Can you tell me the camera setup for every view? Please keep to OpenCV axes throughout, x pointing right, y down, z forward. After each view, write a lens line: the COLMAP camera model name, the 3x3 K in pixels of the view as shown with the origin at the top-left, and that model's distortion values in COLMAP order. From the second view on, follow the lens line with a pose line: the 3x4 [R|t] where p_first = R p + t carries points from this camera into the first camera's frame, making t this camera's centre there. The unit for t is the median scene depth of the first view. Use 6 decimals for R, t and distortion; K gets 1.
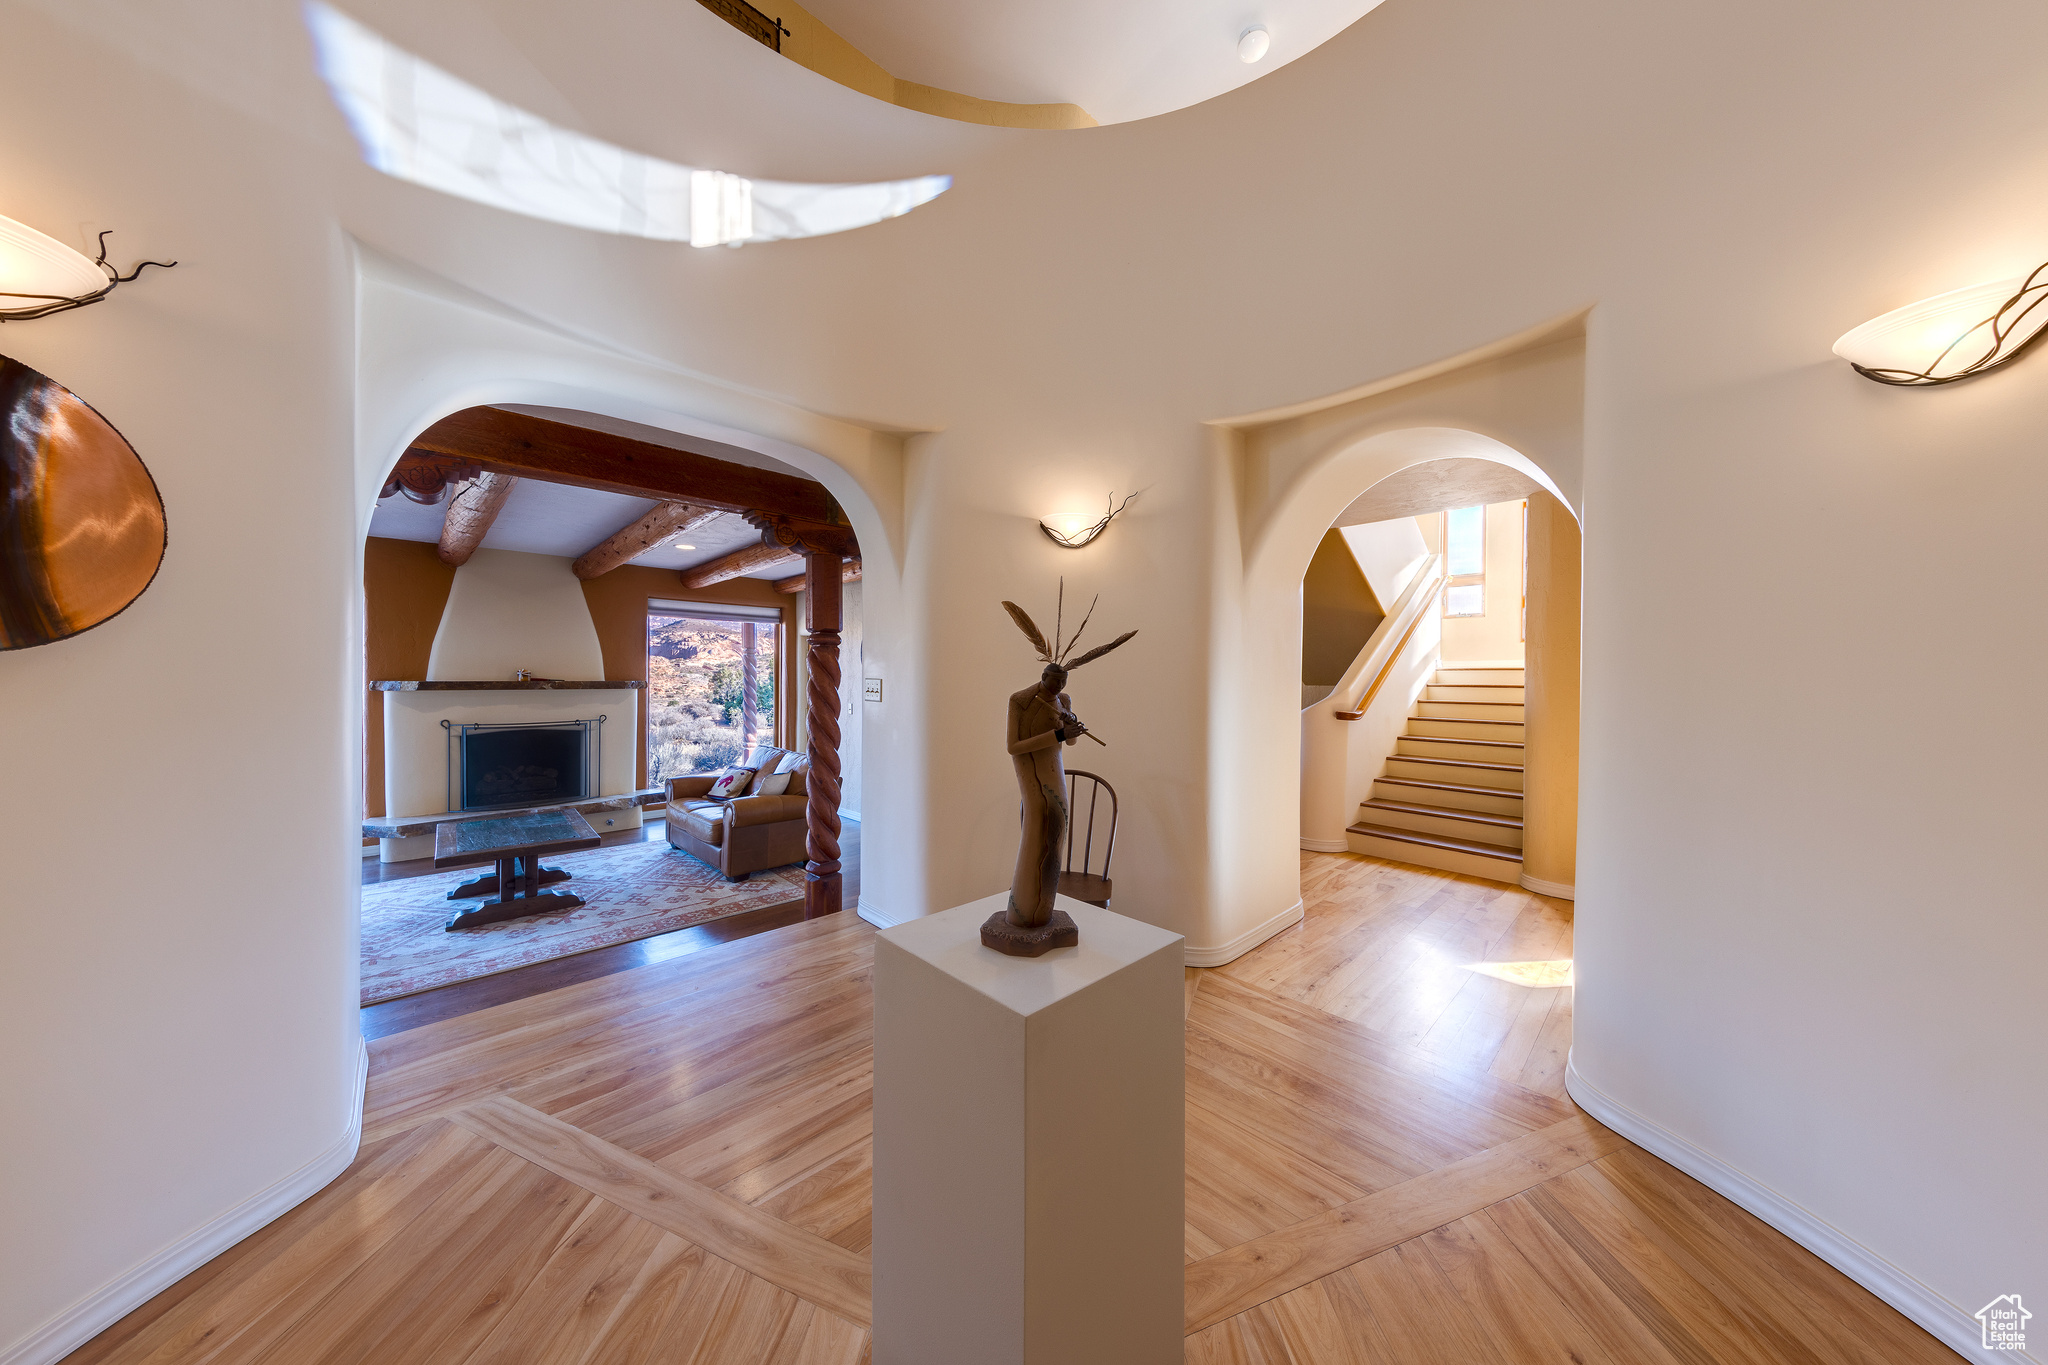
lens RADIAL K [[641.9, 0, 1036.4], [0, 641.9, 679.2], [0, 0, 1]] dist [0.004044, -0.000110]
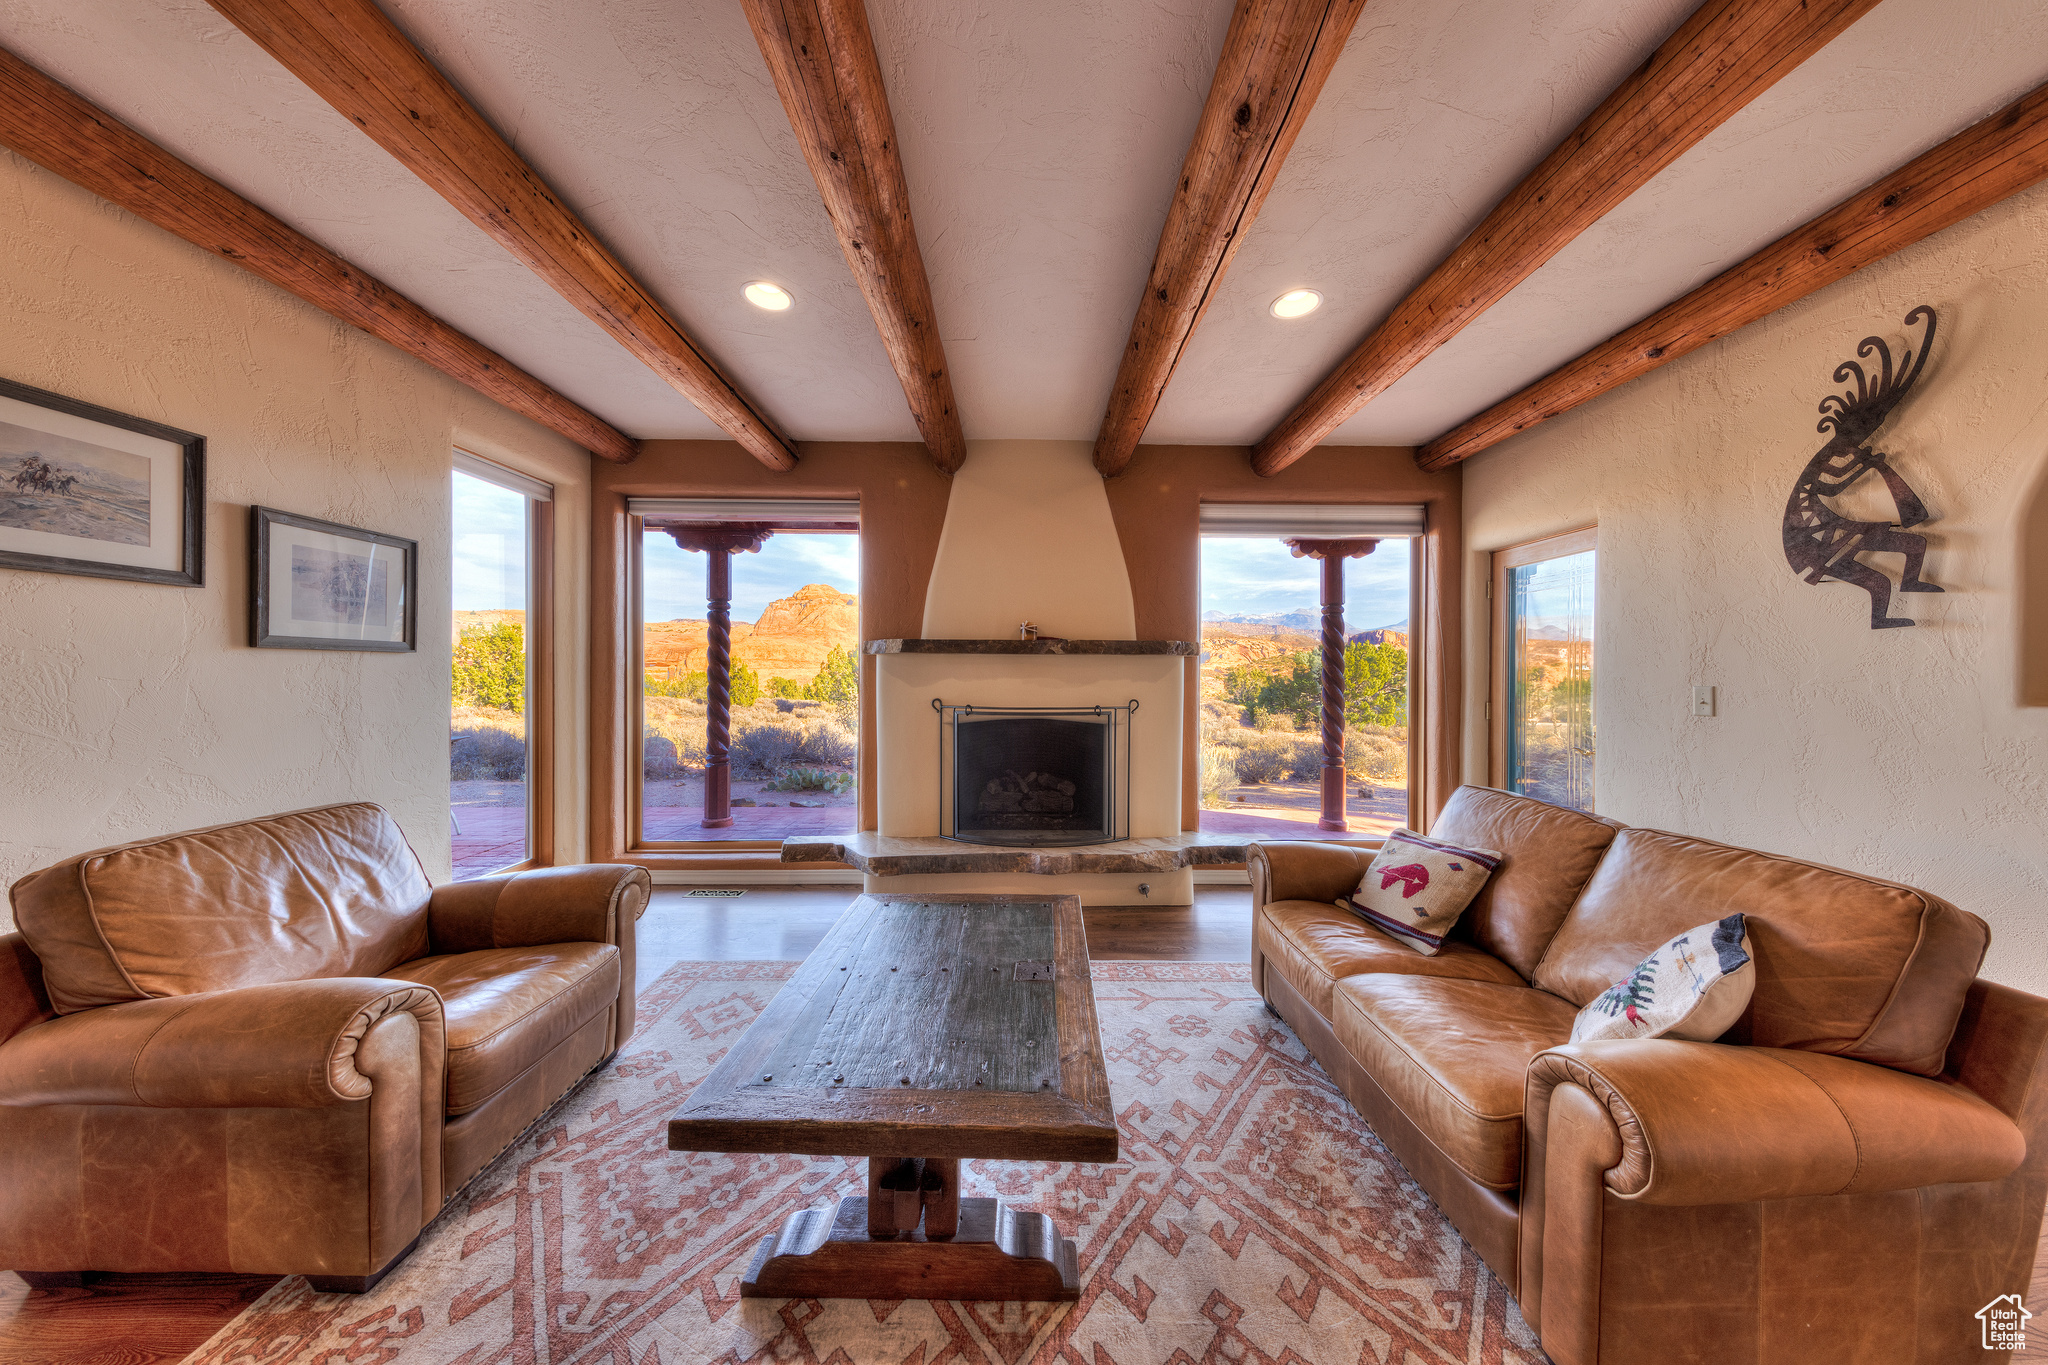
lens RADIAL K [[641.9, 0, 1036.4], [0, 641.9, 679.2], [0, 0, 1]] dist [0.004044, -0.000110]
pose [[0.732064, 0.000106, -0.681236, -0.366058], [-0.003437, 0.999988, -0.003538, 0.042504], [0.681227, 0.004932, 0.732056, 0.548885]]
